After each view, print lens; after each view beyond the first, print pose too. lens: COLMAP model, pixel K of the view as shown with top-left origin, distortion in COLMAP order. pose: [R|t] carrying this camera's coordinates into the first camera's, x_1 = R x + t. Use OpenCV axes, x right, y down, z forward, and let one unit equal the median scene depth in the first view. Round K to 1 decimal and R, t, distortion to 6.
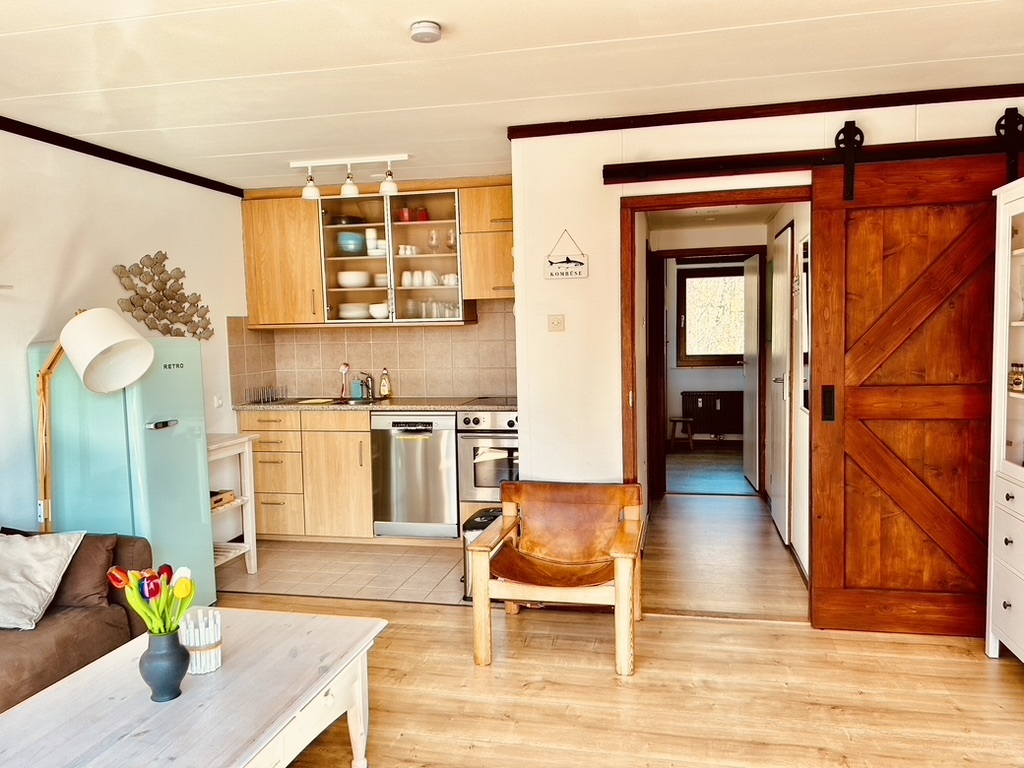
lens RADIAL K [[763.6, 0, 515.8], [0, 763.6, 383.8], [0, 0, 1]] dist [0.110804, -0.146380]
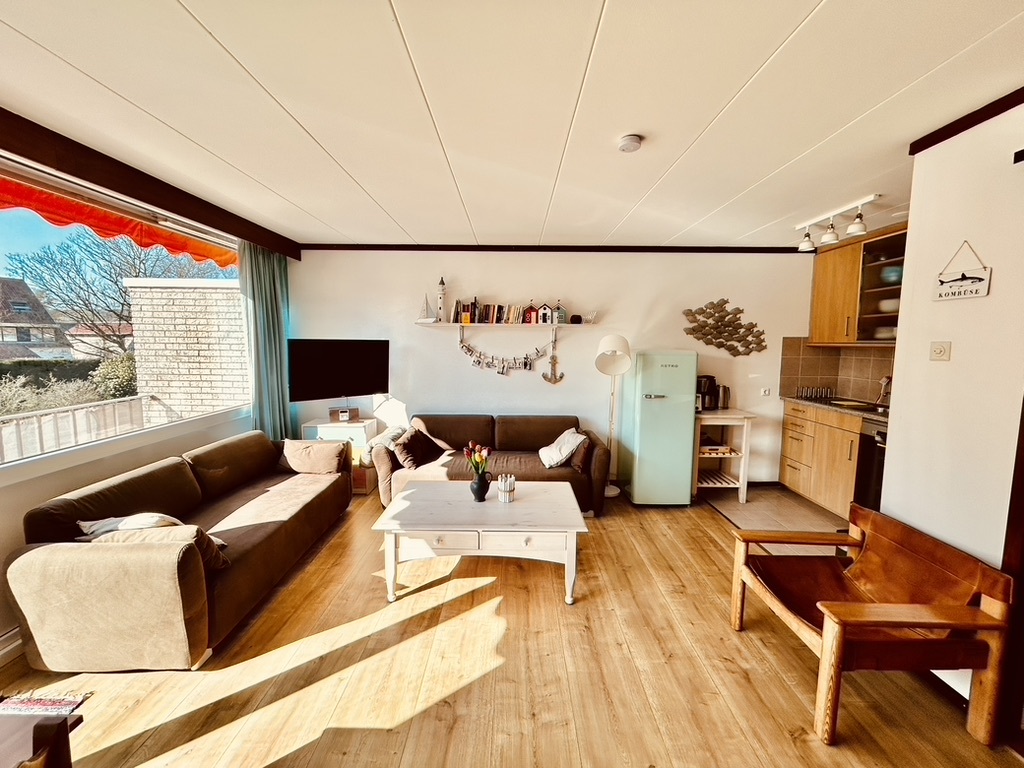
lens RADIAL K [[411.8, 0, 512.0], [0, 411.8, 384.0], [0, 0, 1]] dist [-0.000960, -0.000483]
pose [[0.223302, 0.123757, -0.966861, 0.349568], [-0.084171, 0.990651, 0.107362, -0.045311], [0.971108, 0.057408, 0.231631, 0.366549]]
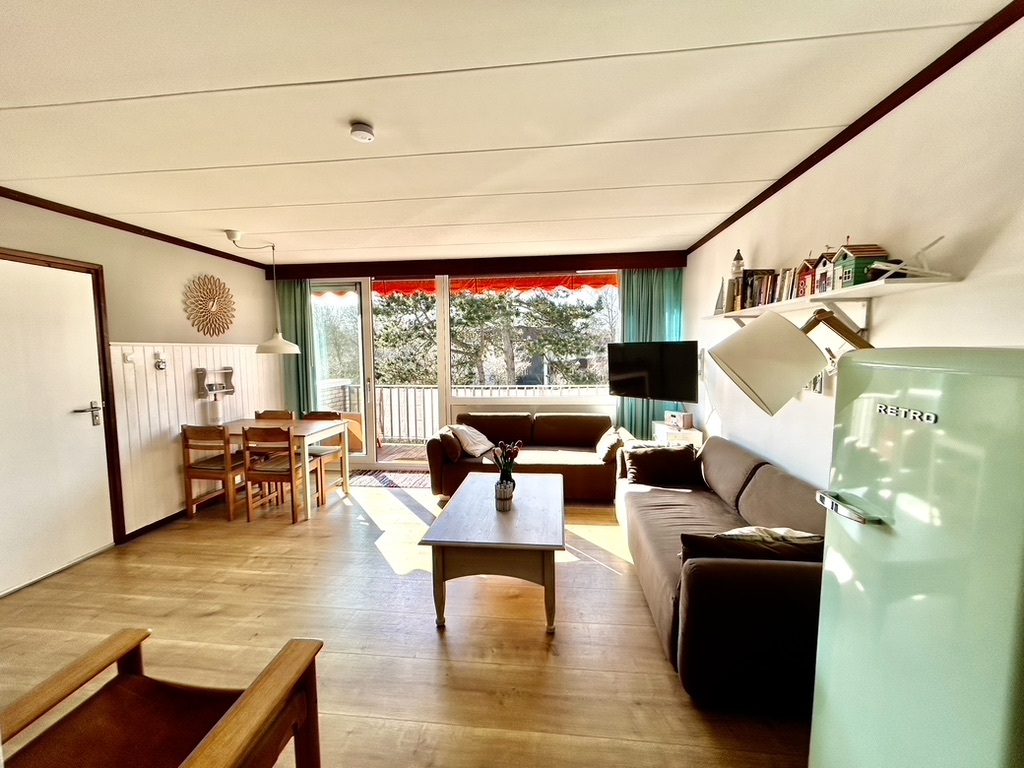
lens RADIAL K [[412.1, 0, 514.0], [0, 412.1, 382.3], [0, 0, 1]] dist [0.000370, 0.000160]
pose [[-0.991922, 0.041826, -0.119757, -0.156995], [0.023319, 0.988113, 0.151953, -0.069299], [0.124689, 0.147933, -0.981106, 1.029704]]
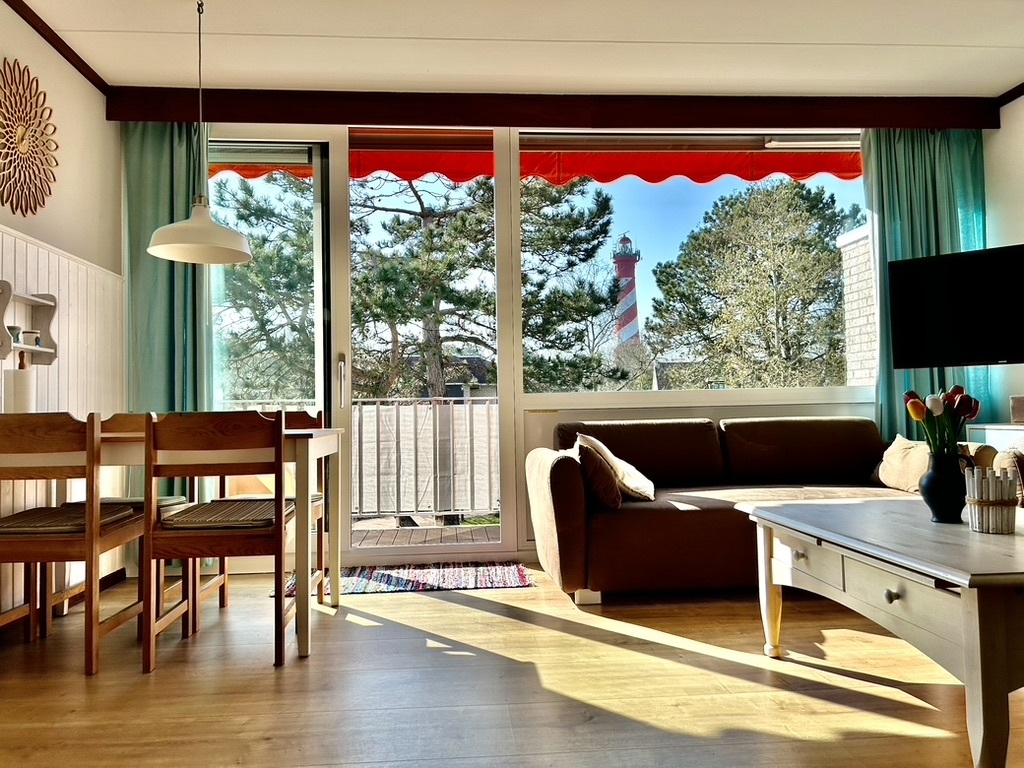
lens RADIAL K [[763.6, 0, 515.8], [0, 763.6, 383.8], [0, 0, 1]] dist [0.110804, -0.146380]
pose [[-0.951545, 0.031227, -0.305919, 0.175408], [0.019664, 0.998973, 0.040809, 0.079543], [0.306879, 0.032816, -0.951183, 0.833428]]
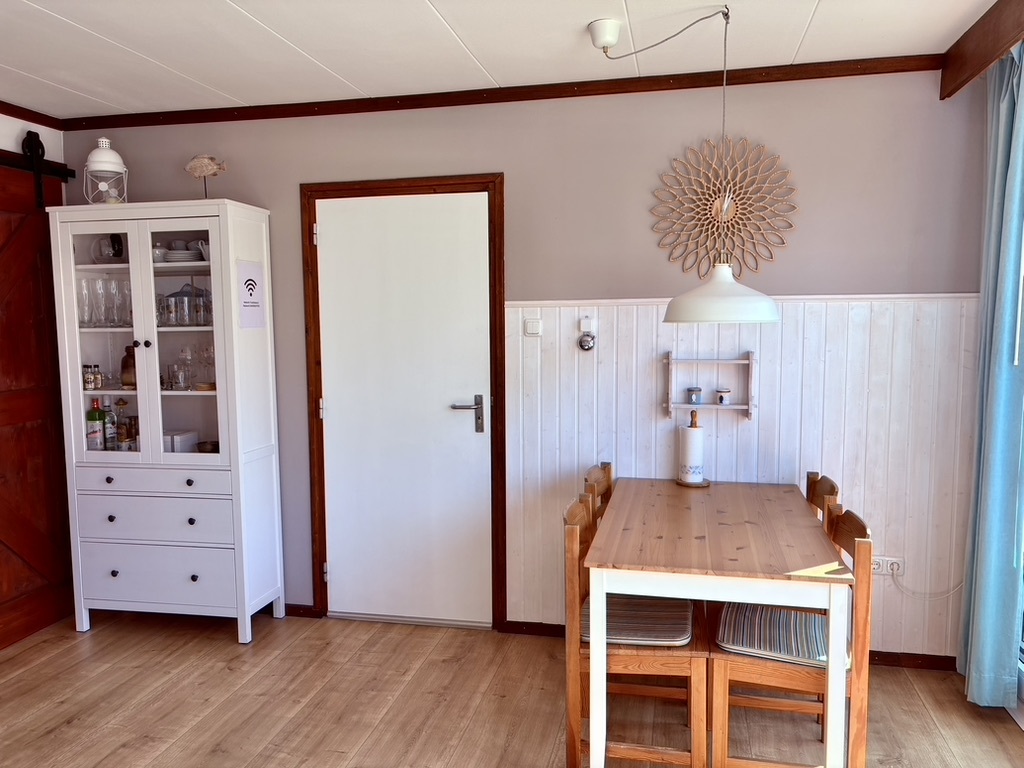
lens RADIAL K [[773.6, 0, 506.1], [0, 773.6, 389.2], [0, 0, 1]] dist [0.066726, -0.083342]
pose [[-0.001127, -0.069898, 0.997554, -0.354840], [0.084510, 0.993979, 0.069743, -0.013361], [-0.996422, 0.084381, 0.004787, 0.273370]]
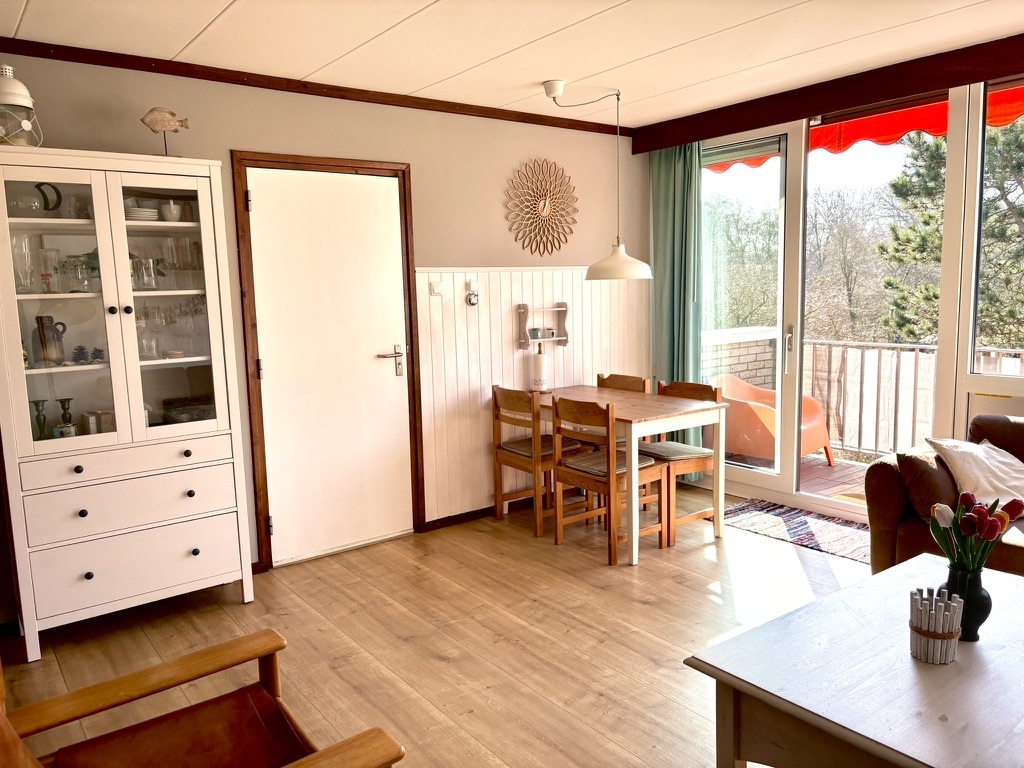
lens RADIAL K [[773.6, 0, 506.1], [0, 773.6, 389.2], [0, 0, 1]] dist [0.066726, -0.083342]
pose [[-0.761427, -0.041755, 0.646904, -0.297241], [0.091454, 0.981023, 0.170966, -0.053250], [-0.641767, 0.189340, -0.743159, 0.943800]]
